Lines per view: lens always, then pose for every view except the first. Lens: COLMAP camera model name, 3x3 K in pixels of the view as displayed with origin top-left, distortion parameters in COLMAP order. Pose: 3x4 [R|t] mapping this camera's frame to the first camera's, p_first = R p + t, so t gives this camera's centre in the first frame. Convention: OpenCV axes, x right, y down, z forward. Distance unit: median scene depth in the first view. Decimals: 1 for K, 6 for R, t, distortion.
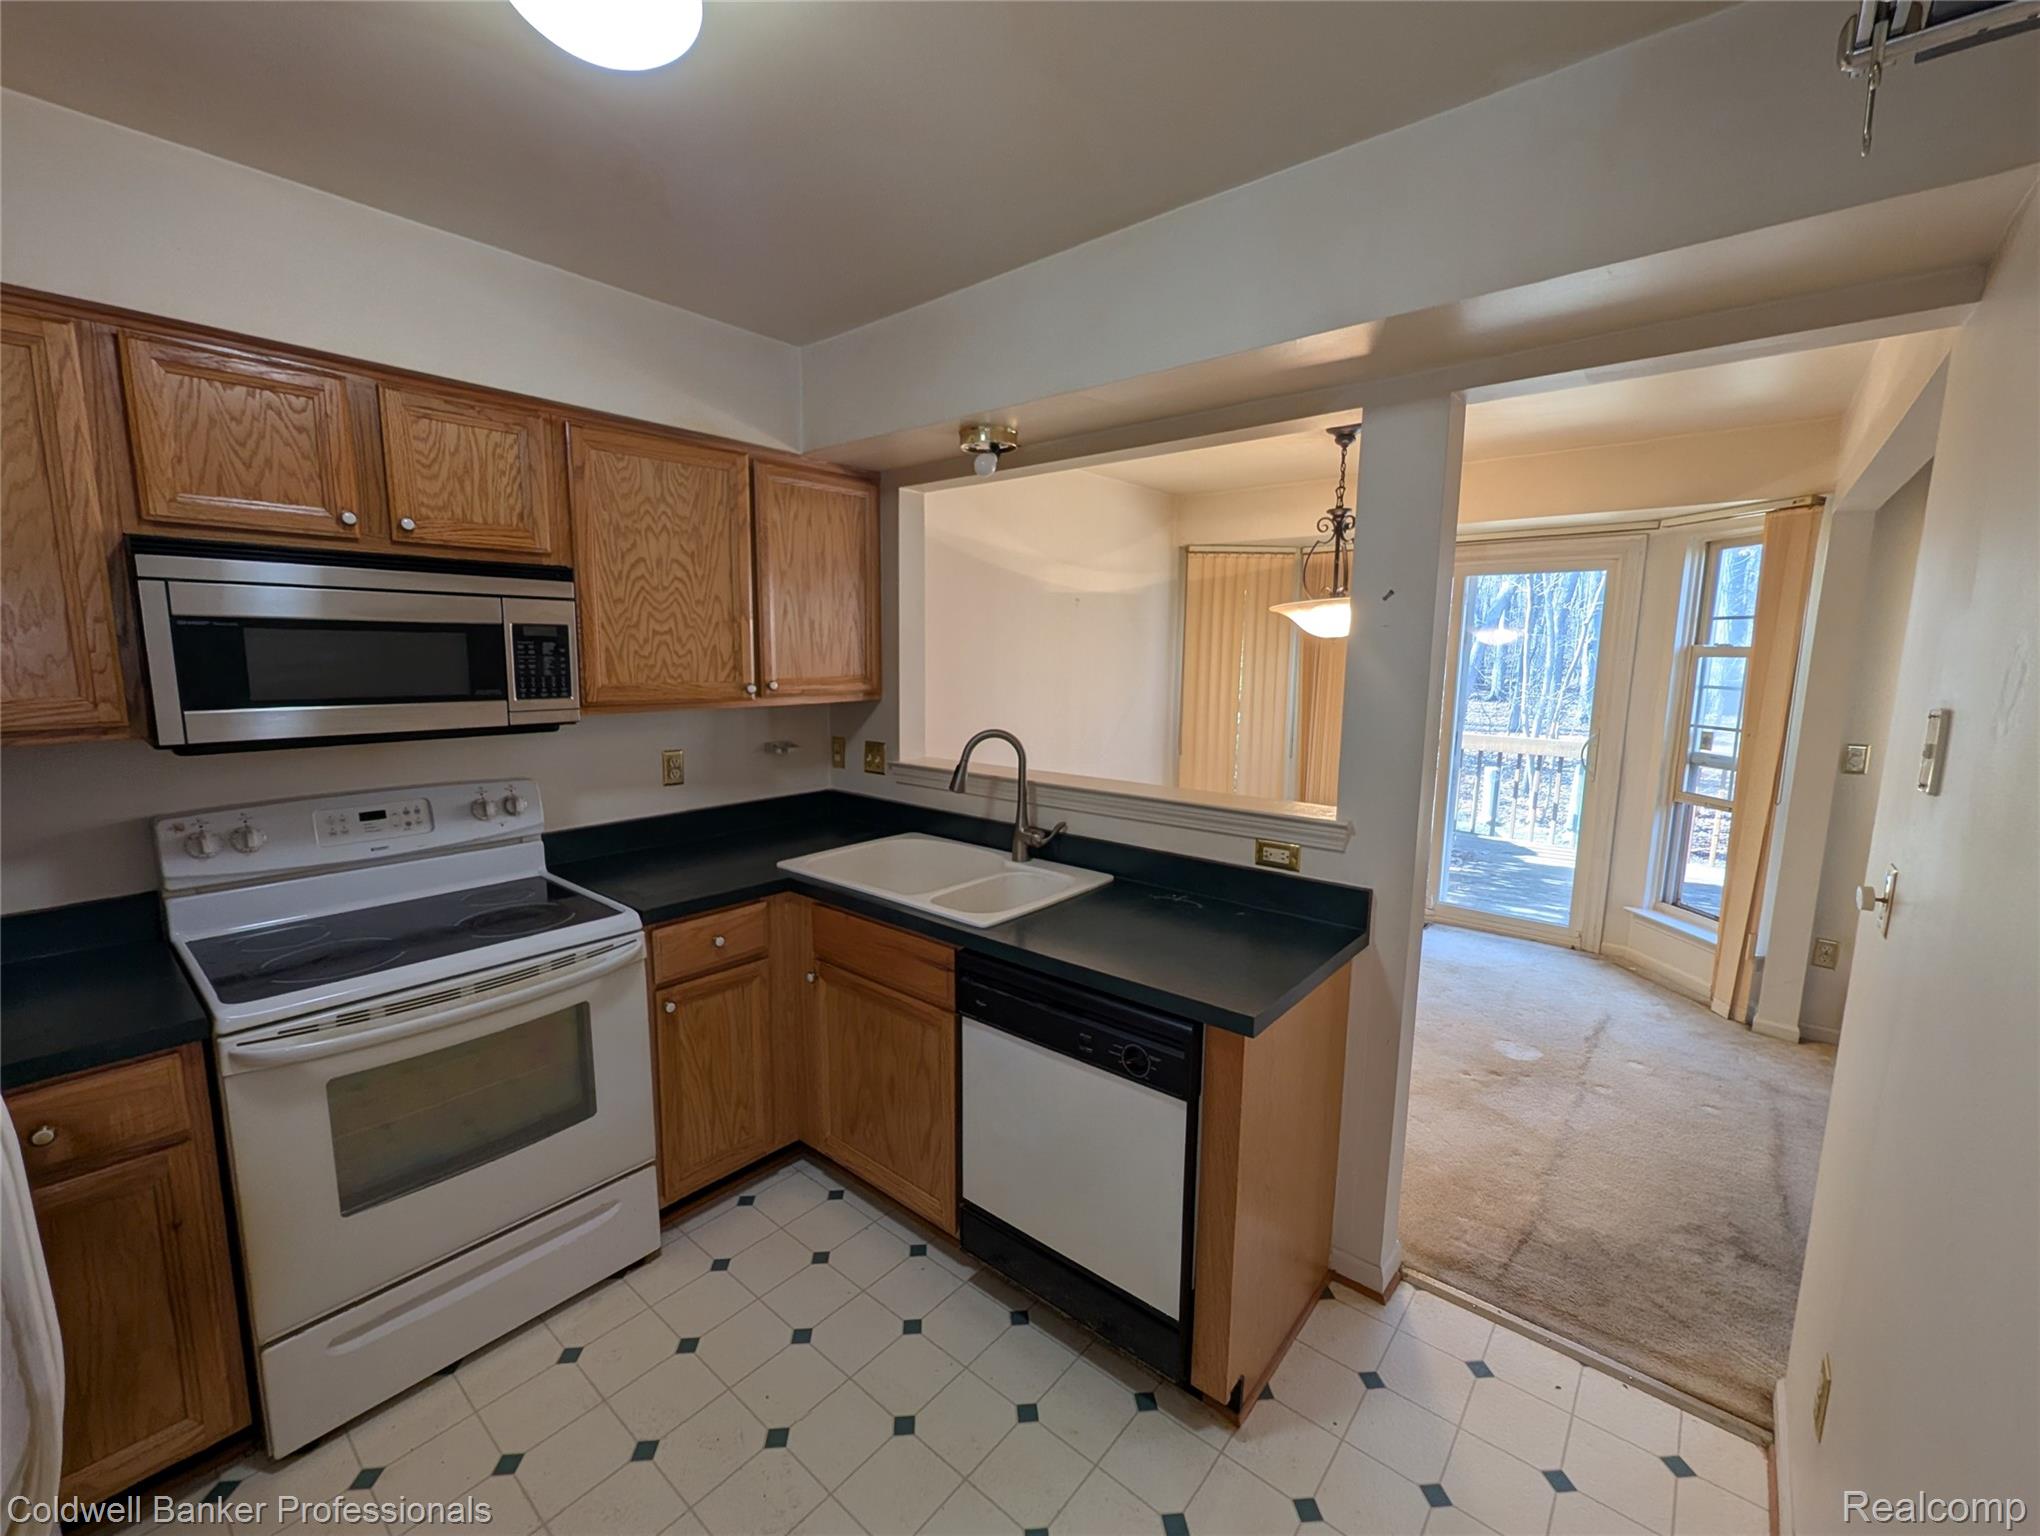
lens RADIAL K [[840.9, 0, 1022.0], [0, 840.9, 766.7], [0, 0, 1]] dist [0.000346, 0.000059]
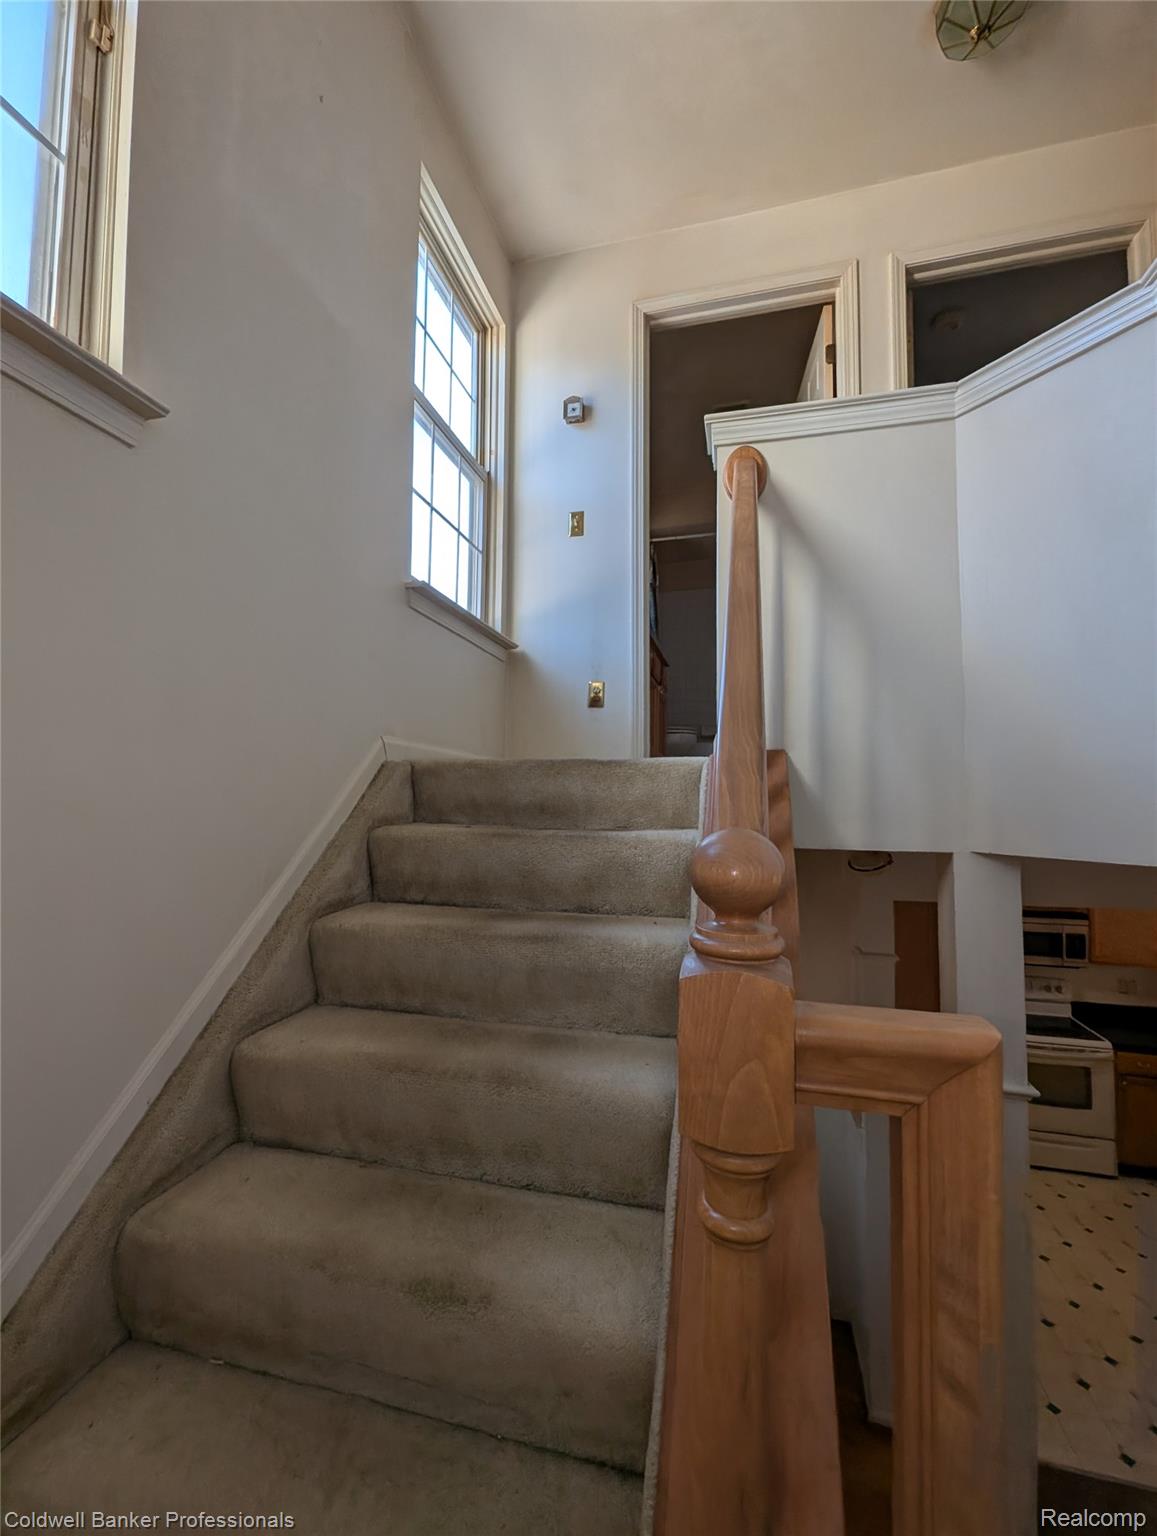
lens RADIAL K [[633.2, 0, 579.6], [0, 633.2, 765.7], [0, 0, 1]] dist [0.000346, 0.000059]
pose [[0.422642, -0.058666, -0.904396, 0.741941], [-0.130242, 0.983613, -0.124669, -0.235585], [0.896889, 0.170481, 0.408076, -1.570397]]
